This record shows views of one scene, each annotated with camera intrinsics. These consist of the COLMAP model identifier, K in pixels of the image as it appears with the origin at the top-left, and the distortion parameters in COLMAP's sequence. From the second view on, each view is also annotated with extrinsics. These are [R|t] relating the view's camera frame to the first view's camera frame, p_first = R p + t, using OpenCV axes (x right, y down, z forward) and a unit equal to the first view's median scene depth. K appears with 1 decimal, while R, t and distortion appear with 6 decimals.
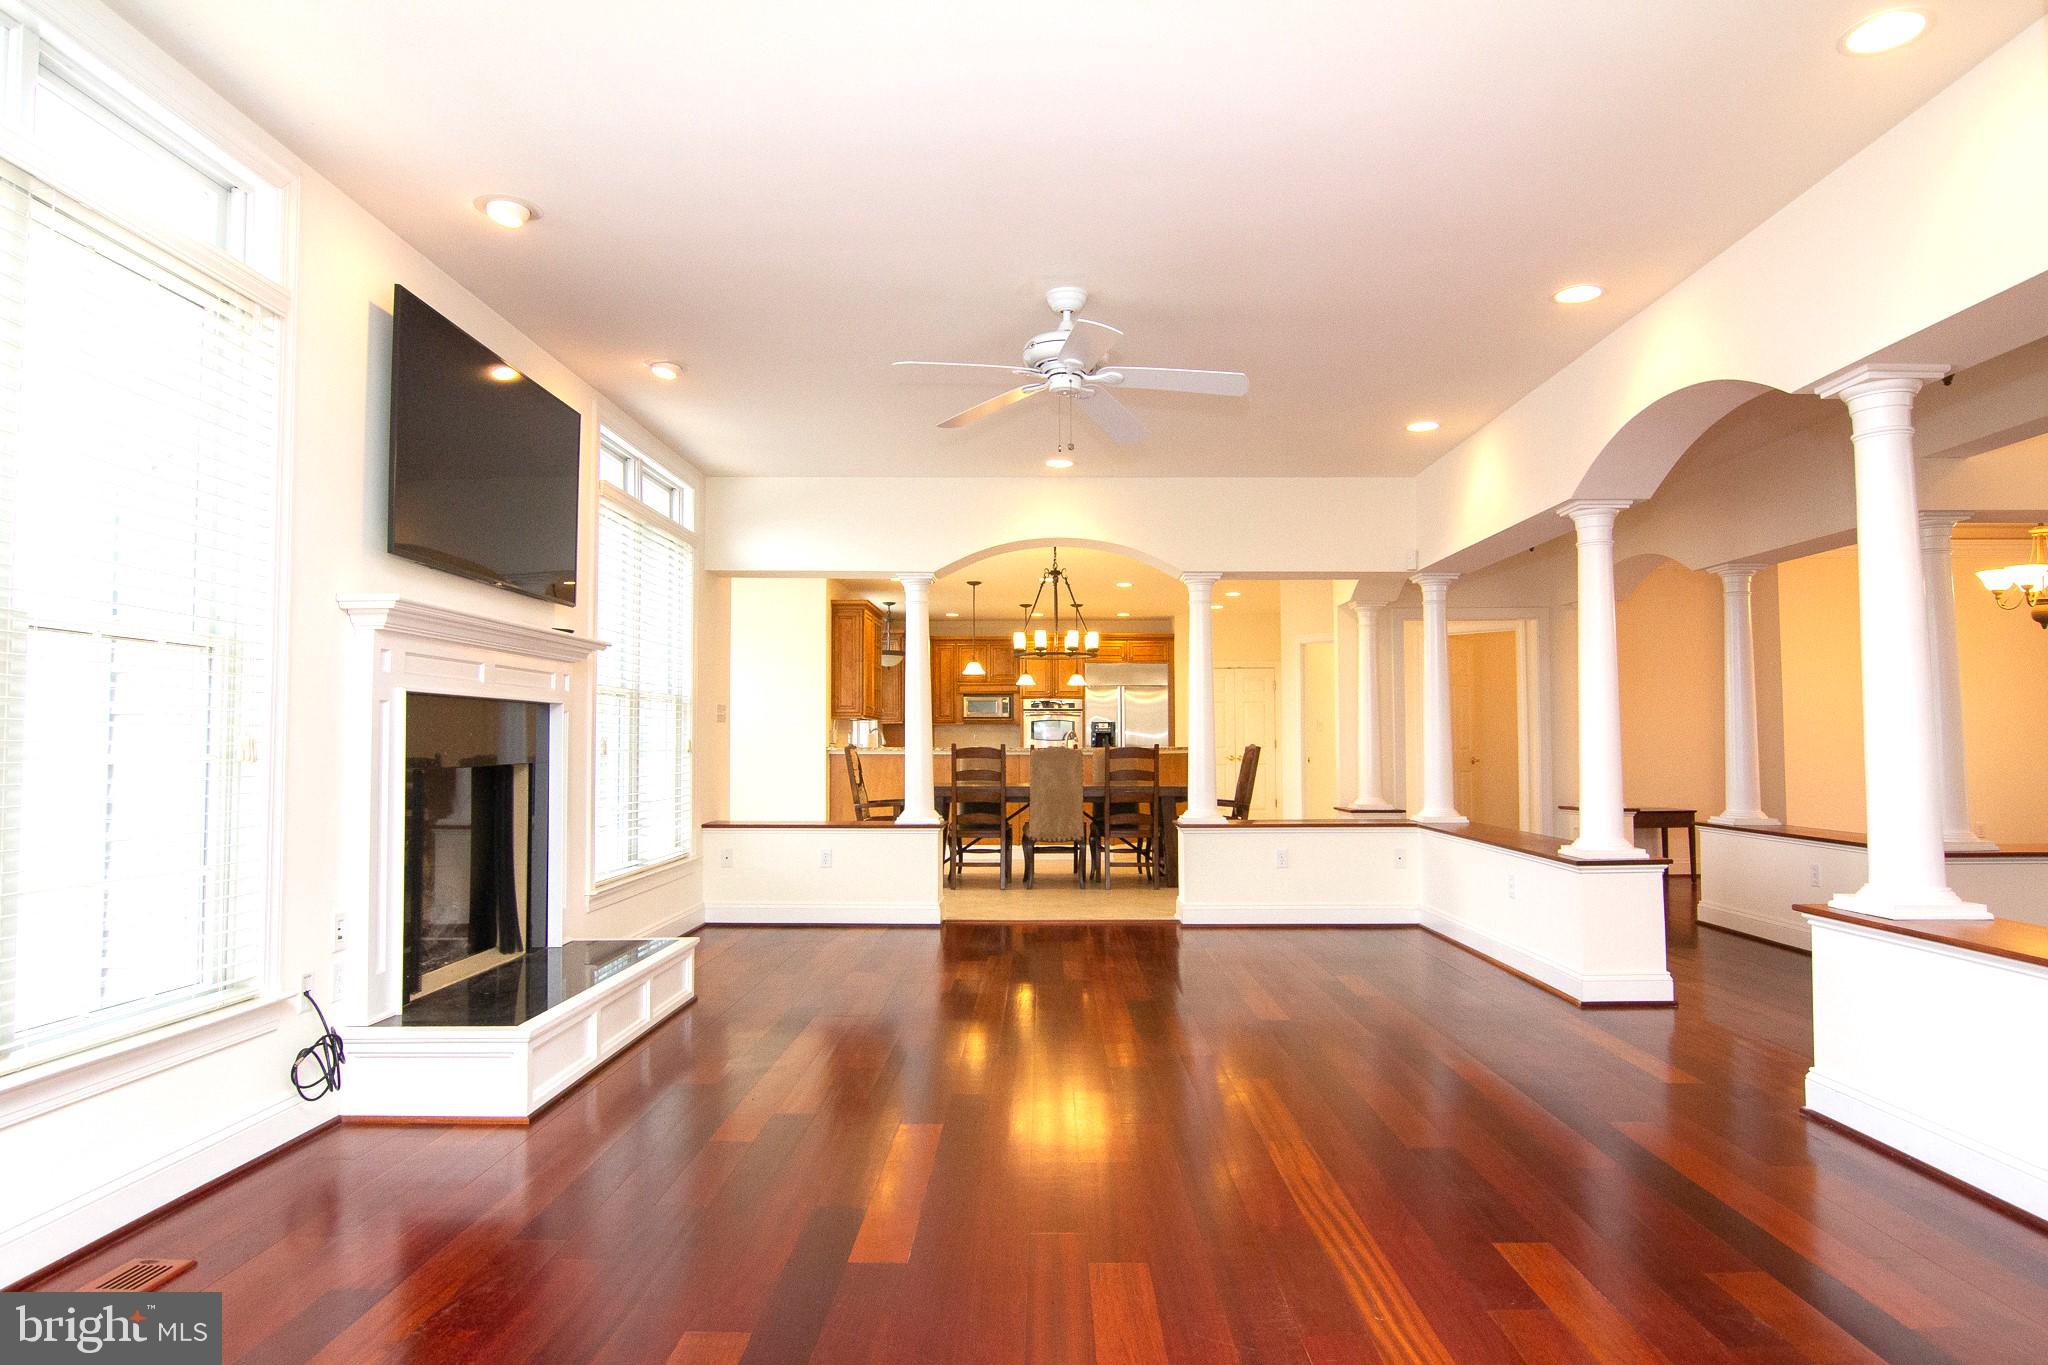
lens RADIAL K [[1176.3, 0, 1023.3], [0, 1176.3, 716.1], [0, 0, 1]] dist [-0.004058, -0.001055]
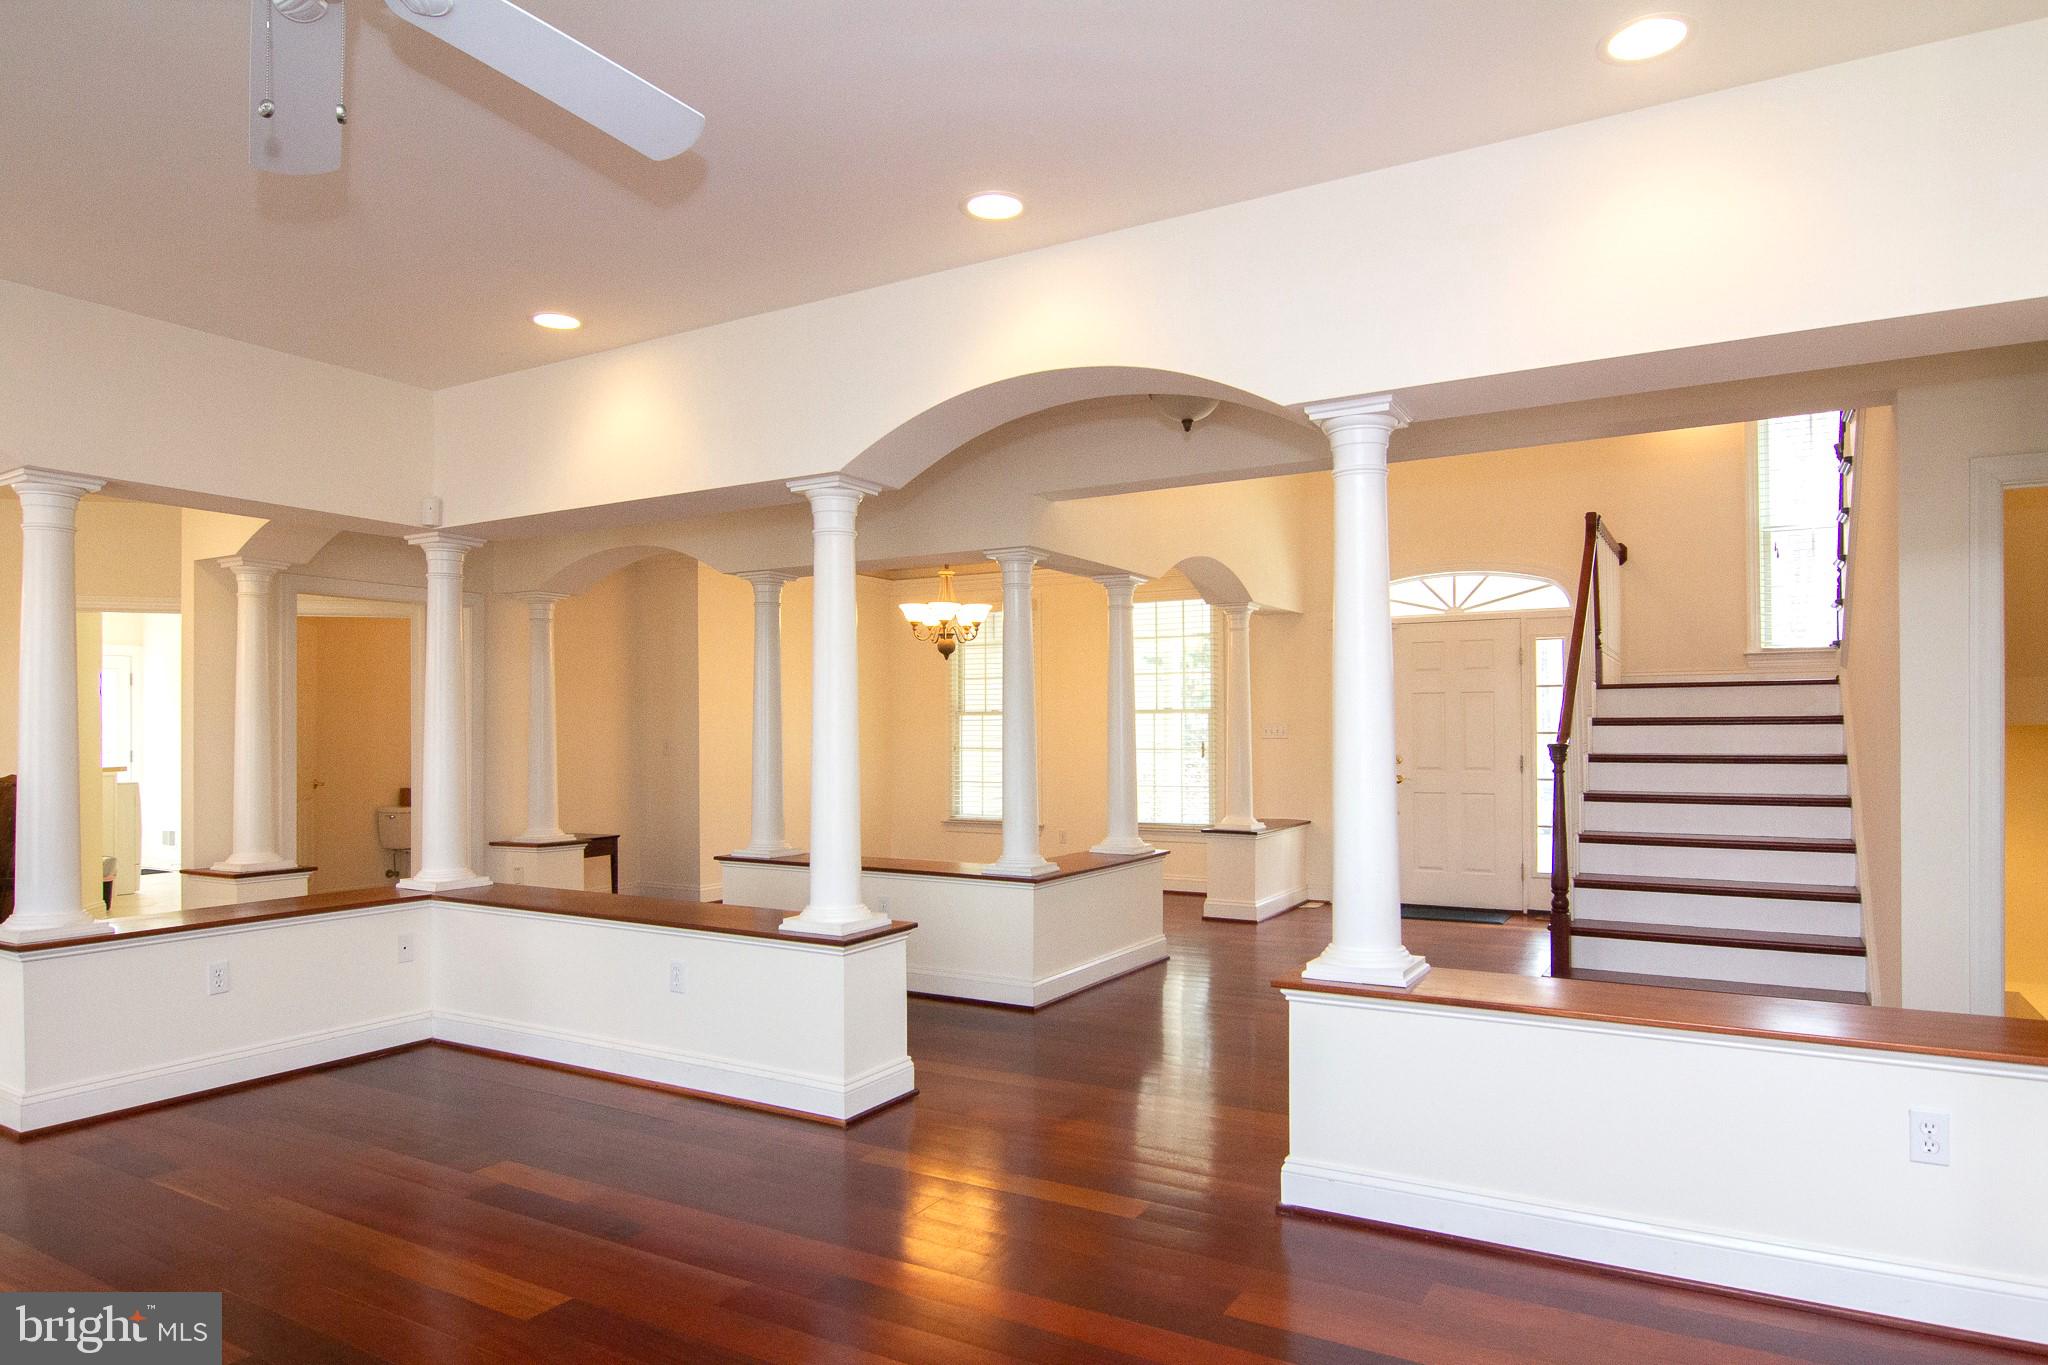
lens RADIAL K [[1228.6, 0, 1023.4], [0, 1228.6, 736.5], [0, 0, 1]] dist [-0.002099, -0.002130]
pose [[0.496190, -0.002257, 0.868211, -0.144727], [-0.016888, 0.999782, 0.012250, -0.019500], [-0.868049, -0.020741, 0.496044, 0.409339]]
